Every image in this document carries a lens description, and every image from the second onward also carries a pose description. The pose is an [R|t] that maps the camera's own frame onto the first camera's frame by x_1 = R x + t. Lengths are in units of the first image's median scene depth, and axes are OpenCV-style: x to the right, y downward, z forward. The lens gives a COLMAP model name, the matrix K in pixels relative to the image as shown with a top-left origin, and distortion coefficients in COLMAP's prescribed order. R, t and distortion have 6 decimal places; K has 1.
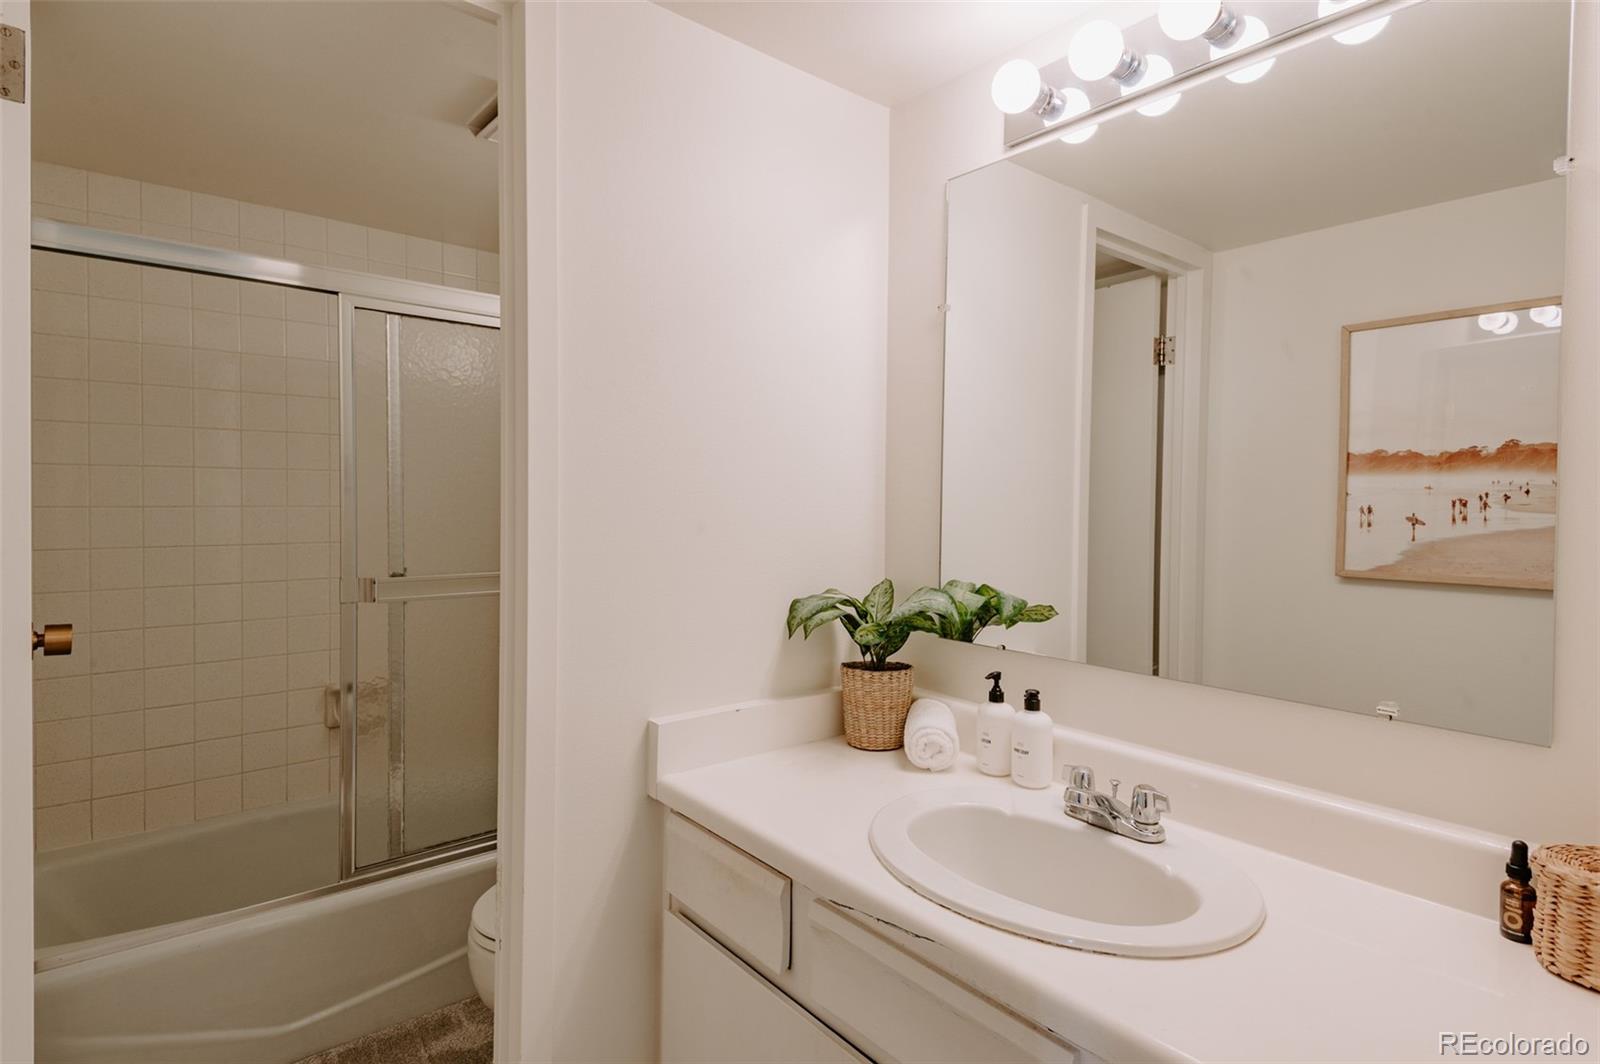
lens RADIAL K [[834.8, 0, 808.1], [0, 834.8, 515.2], [0, 0, 1]] dist [0.052703, -0.028000]
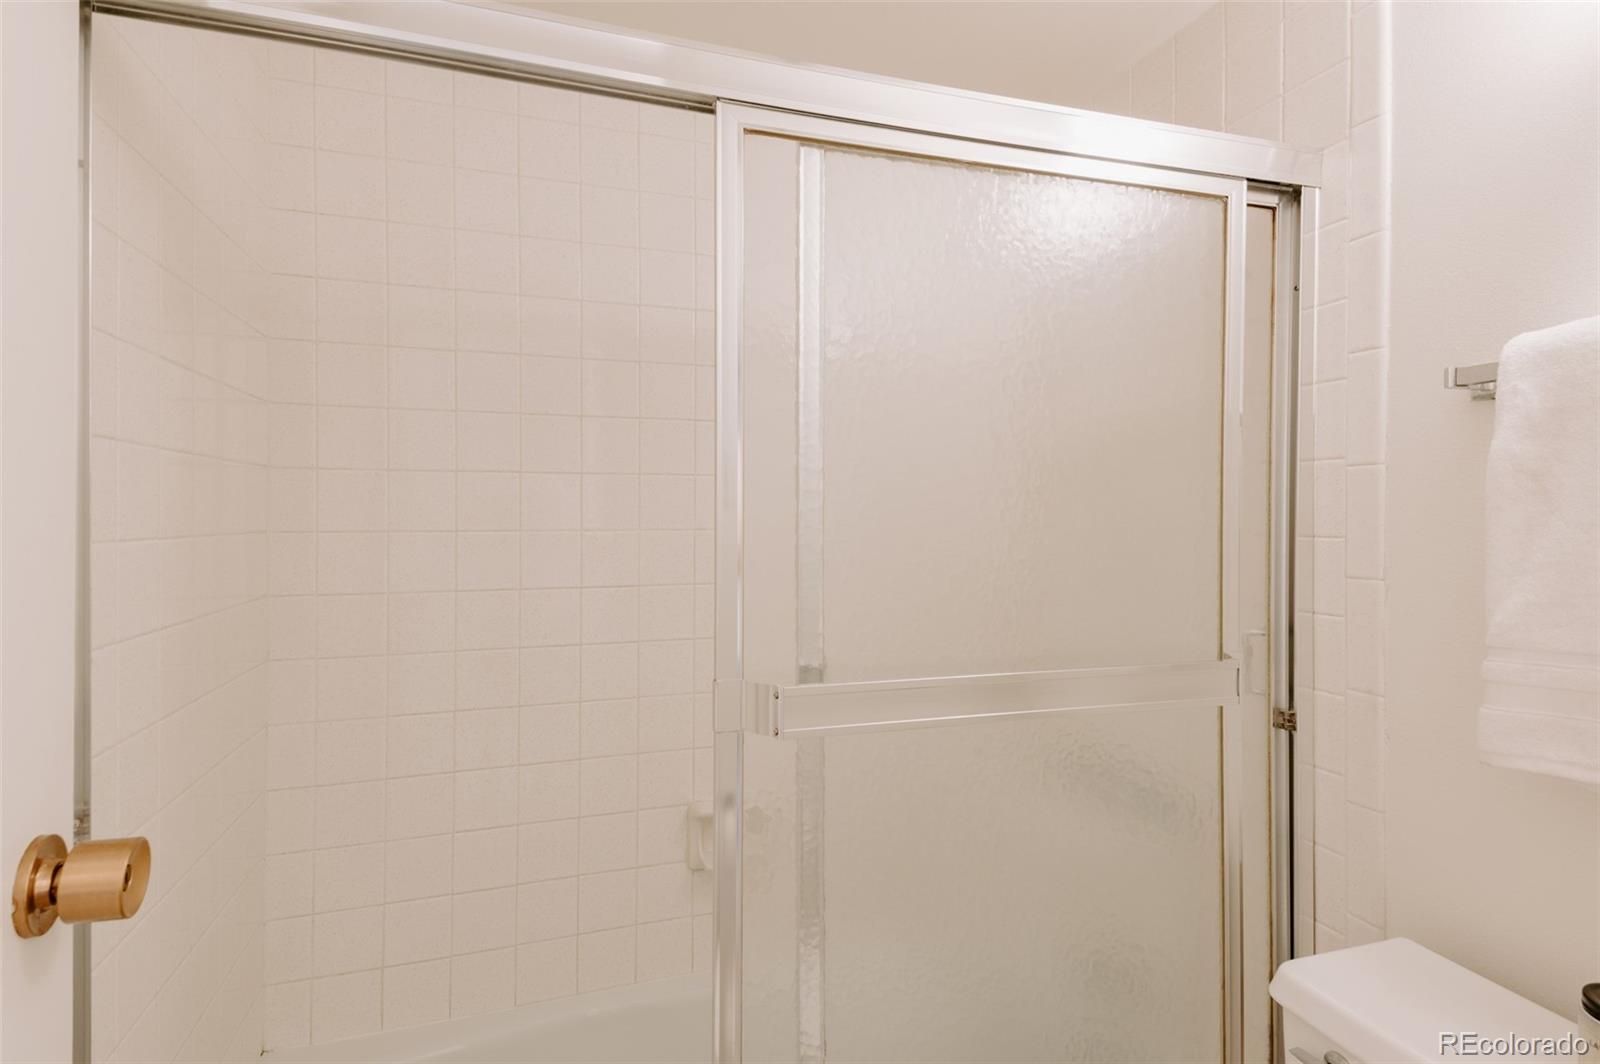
lens RADIAL K [[834.8, 0, 799.1], [0, 834.8, 527.4], [0, 0, 1]] dist [0.052703, -0.028000]
pose [[0.924765, 0.008553, -0.380444, -0.308426], [-0.010022, 0.999948, -0.001882, -0.015011], [0.380408, 0.005554, 0.924802, 0.544702]]
